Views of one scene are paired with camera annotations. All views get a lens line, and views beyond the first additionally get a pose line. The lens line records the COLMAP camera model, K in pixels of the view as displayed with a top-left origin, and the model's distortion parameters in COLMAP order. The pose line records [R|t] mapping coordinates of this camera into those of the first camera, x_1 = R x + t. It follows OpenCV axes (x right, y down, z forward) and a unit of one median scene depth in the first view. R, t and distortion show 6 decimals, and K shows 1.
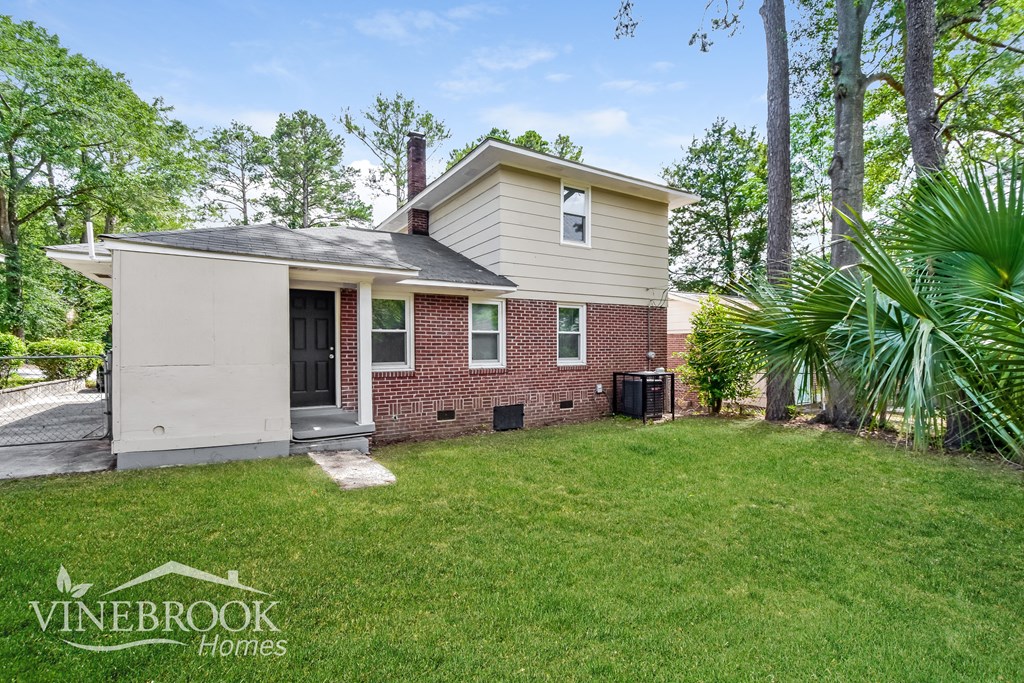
lens RADIAL K [[458.1, 0, 512.7], [0, 458.1, 353.2], [0, 0, 1]] dist [0.000321, -0.014396]
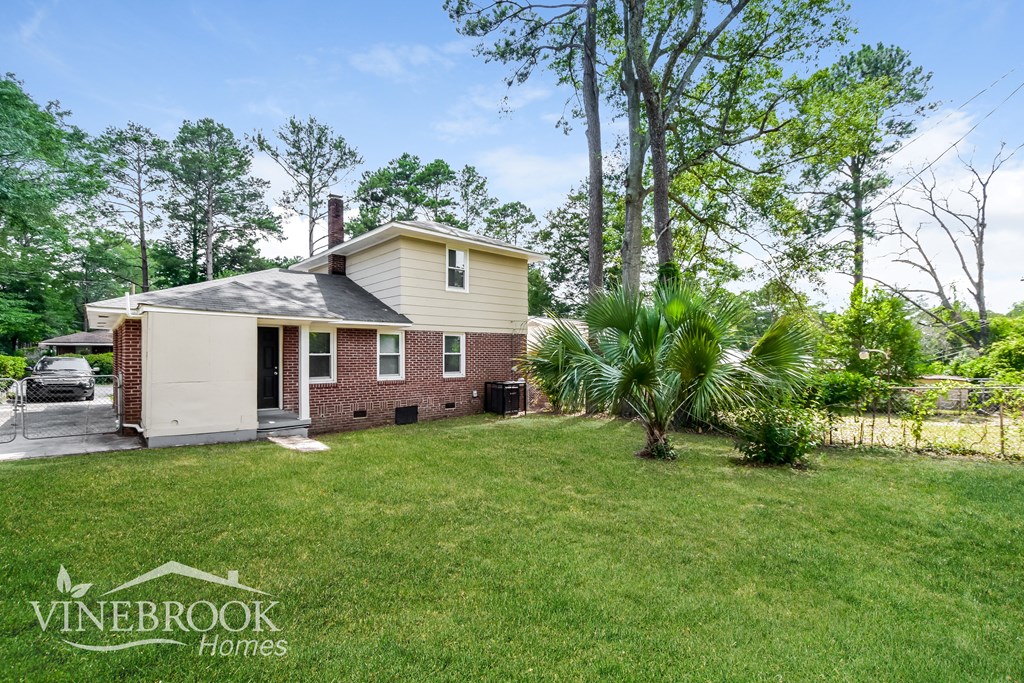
lens RADIAL K [[458.1, 0, 512.7], [0, 458.1, 353.2], [0, 0, 1]] dist [0.000321, -0.014396]
pose [[0.982921, 0.003127, 0.184000, 0.045809], [-0.000342, 0.999885, -0.015165, -0.024927], [-0.184026, 0.014843, 0.982809, -0.388213]]
